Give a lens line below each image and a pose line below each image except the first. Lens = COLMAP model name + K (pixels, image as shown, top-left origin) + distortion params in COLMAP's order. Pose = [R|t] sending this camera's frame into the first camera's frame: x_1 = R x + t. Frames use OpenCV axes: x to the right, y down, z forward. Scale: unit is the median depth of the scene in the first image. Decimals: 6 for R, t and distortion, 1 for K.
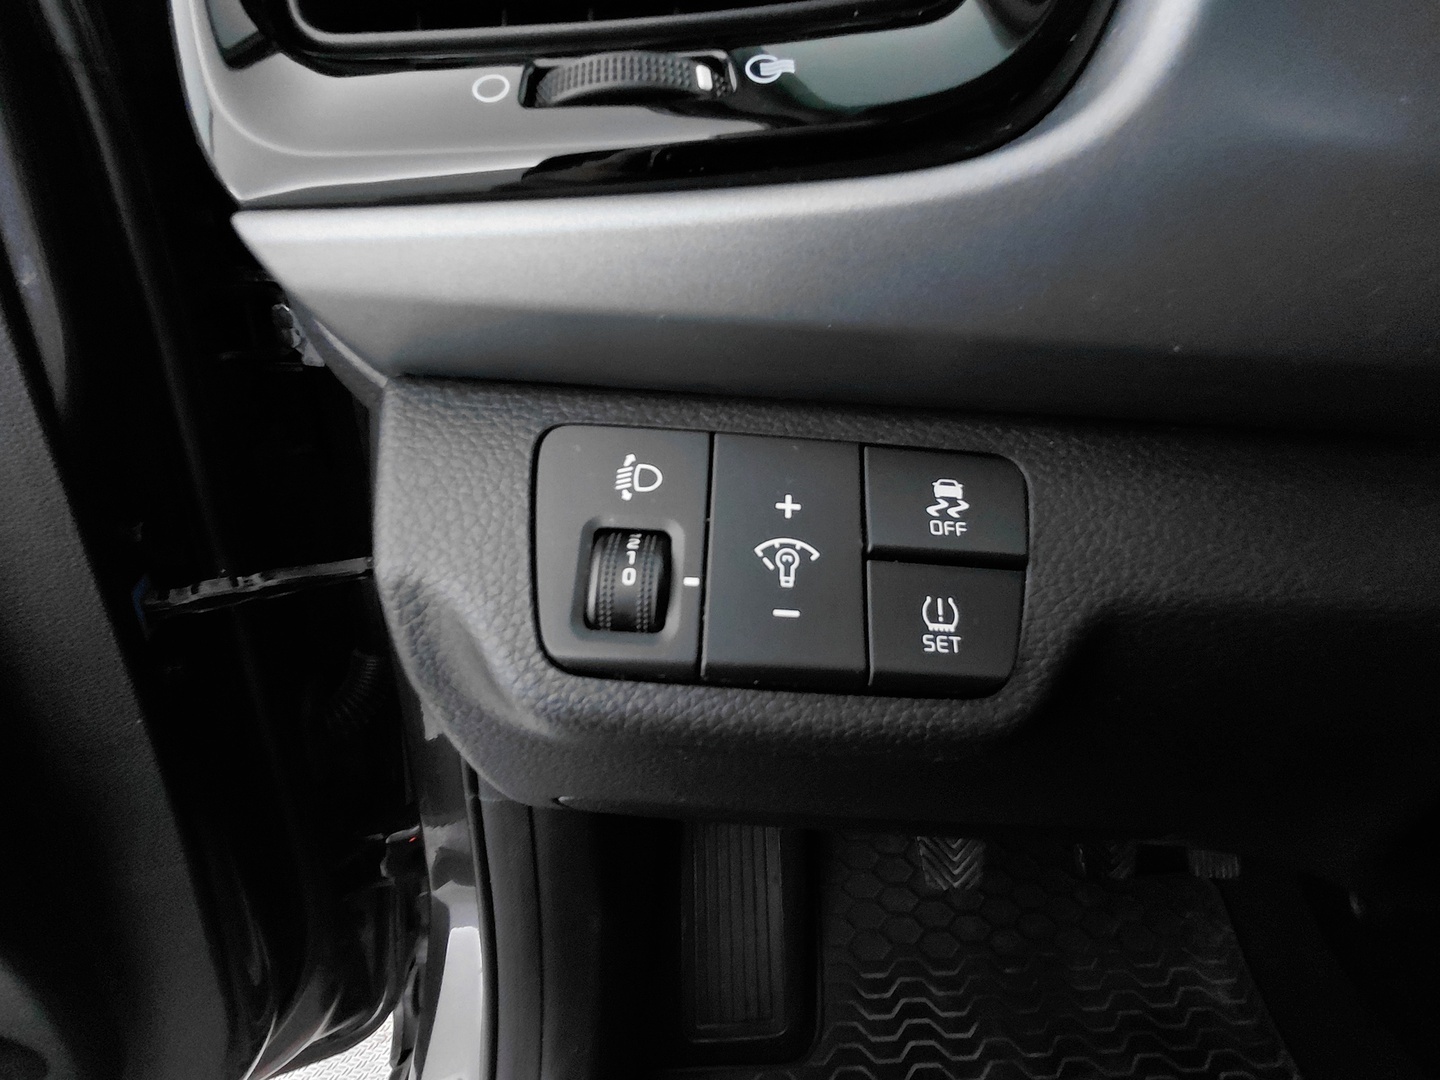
lens RADIAL K [[669.0, 0, 720.0], [0, 669.0, 540.0], [0, 0, 1]] dist [0.000937, 0.000143]
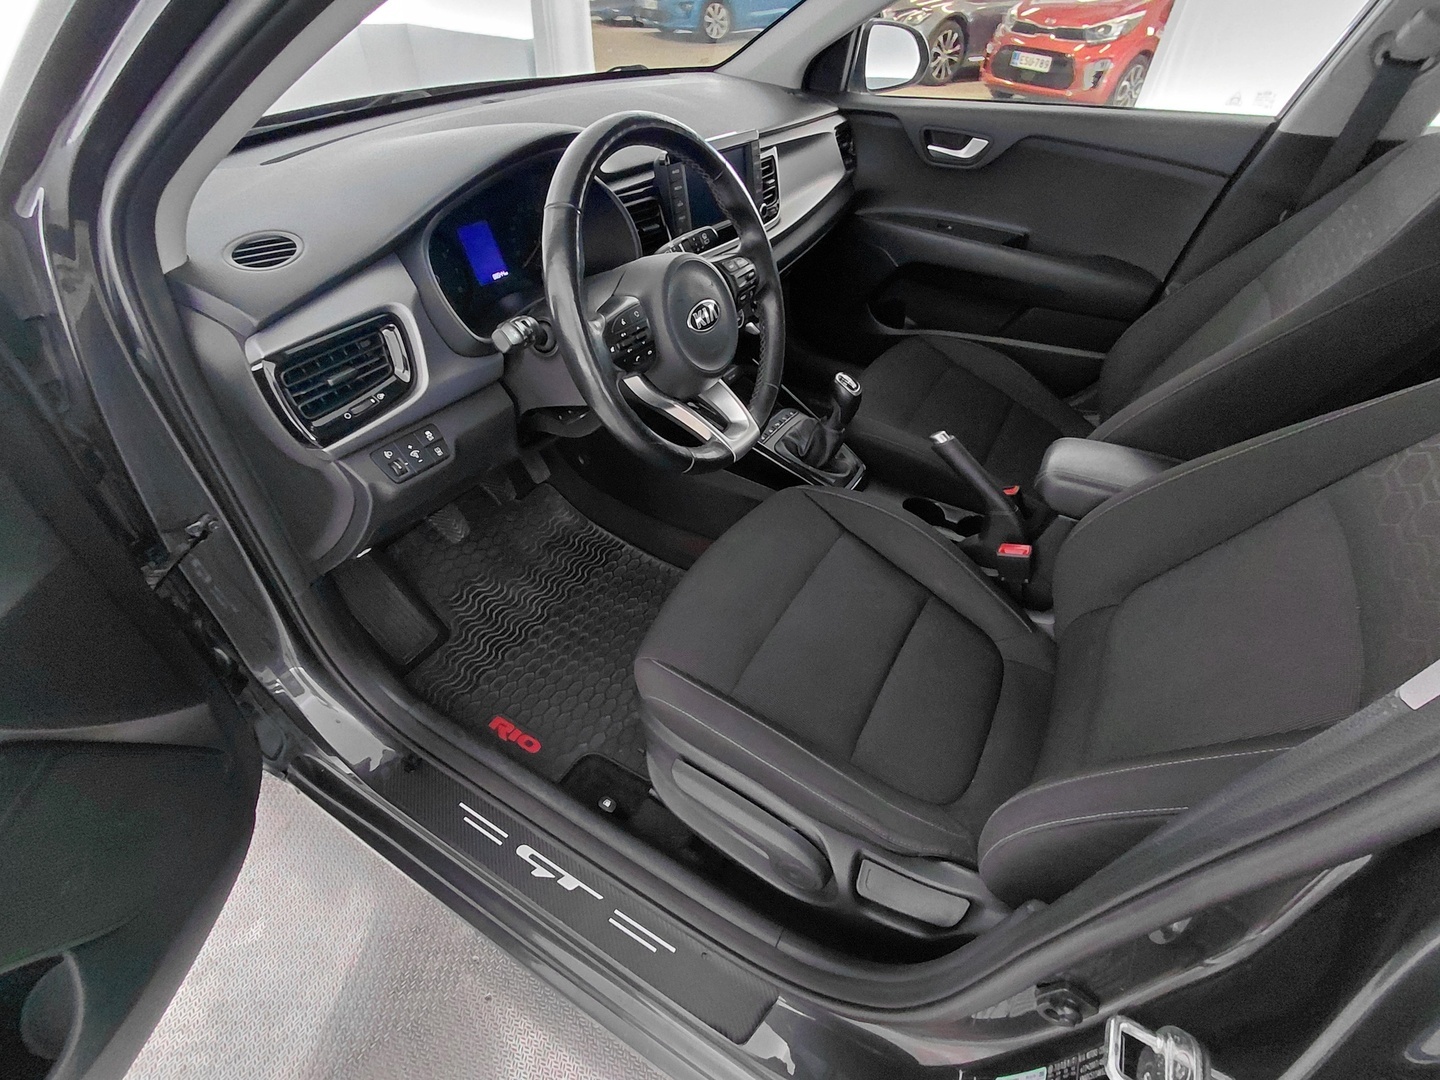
lens RADIAL K [[669.0, 0, 720.0], [0, 669.0, 540.0], [0, 0, 1]] dist [0.000937, 0.000143]
pose [[0.549077, -0.573963, 0.607520, -0.549152], [0.325054, 0.816323, 0.477448, -0.290273], [-0.769970, -0.064679, 0.634793, -1.118922]]
